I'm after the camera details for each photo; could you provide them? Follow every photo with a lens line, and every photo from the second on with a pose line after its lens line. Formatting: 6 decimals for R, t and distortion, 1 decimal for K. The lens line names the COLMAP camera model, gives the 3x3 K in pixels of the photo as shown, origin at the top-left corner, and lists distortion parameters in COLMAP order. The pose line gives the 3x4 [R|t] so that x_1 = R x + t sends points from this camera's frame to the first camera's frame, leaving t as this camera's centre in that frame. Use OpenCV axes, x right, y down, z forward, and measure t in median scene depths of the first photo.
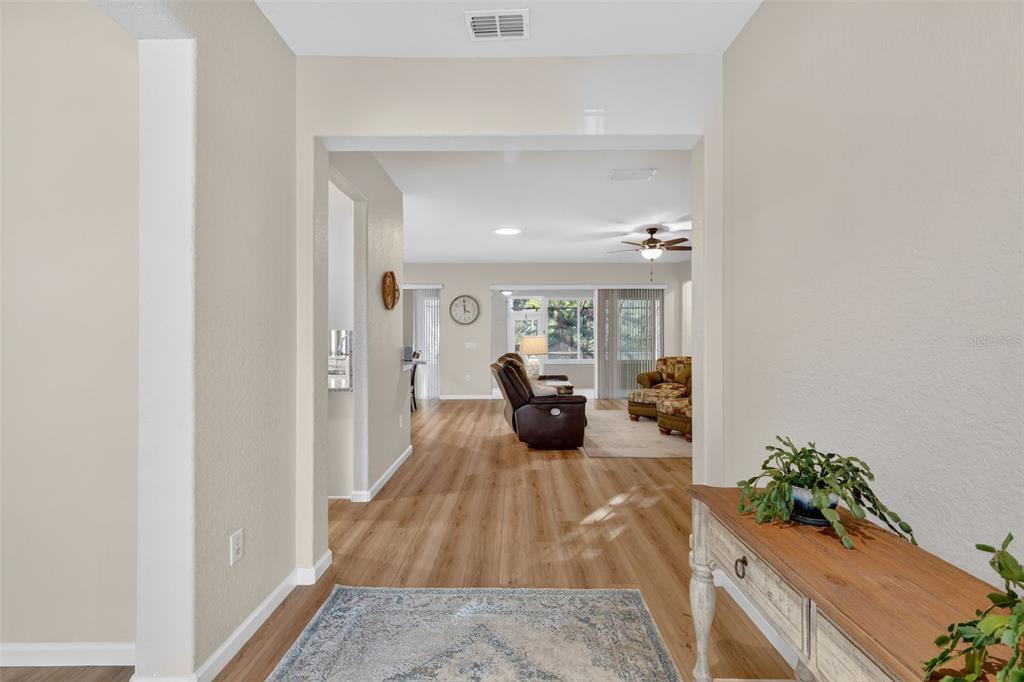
lens RADIAL K [[447.3, 0, 515.0], [0, 447.3, 336.9], [0, 0, 1]] dist [0.000198, 0.000103]
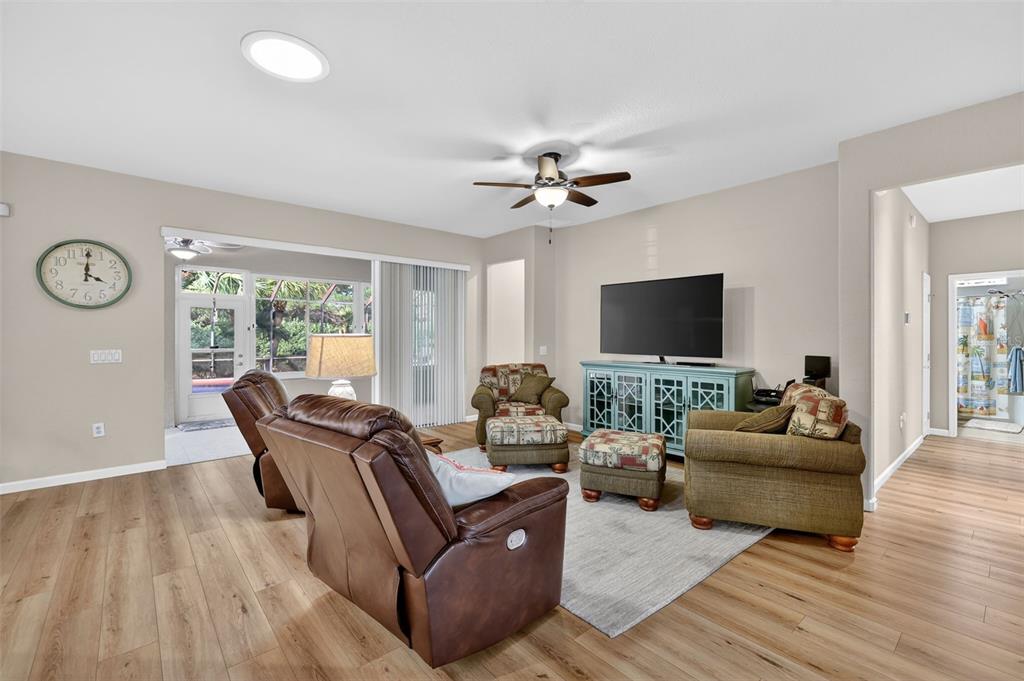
lens RADIAL K [[437.5, 0, 512.0], [0, 437.5, 340.5], [0, 0, 1]] dist [-0.001324, -0.000280]
pose [[0.755690, -0.004647, 0.654913, -0.093679], [-0.000128, 0.999974, 0.007243, 0.001628], [-0.654930, -0.005557, 0.755670, 0.475917]]
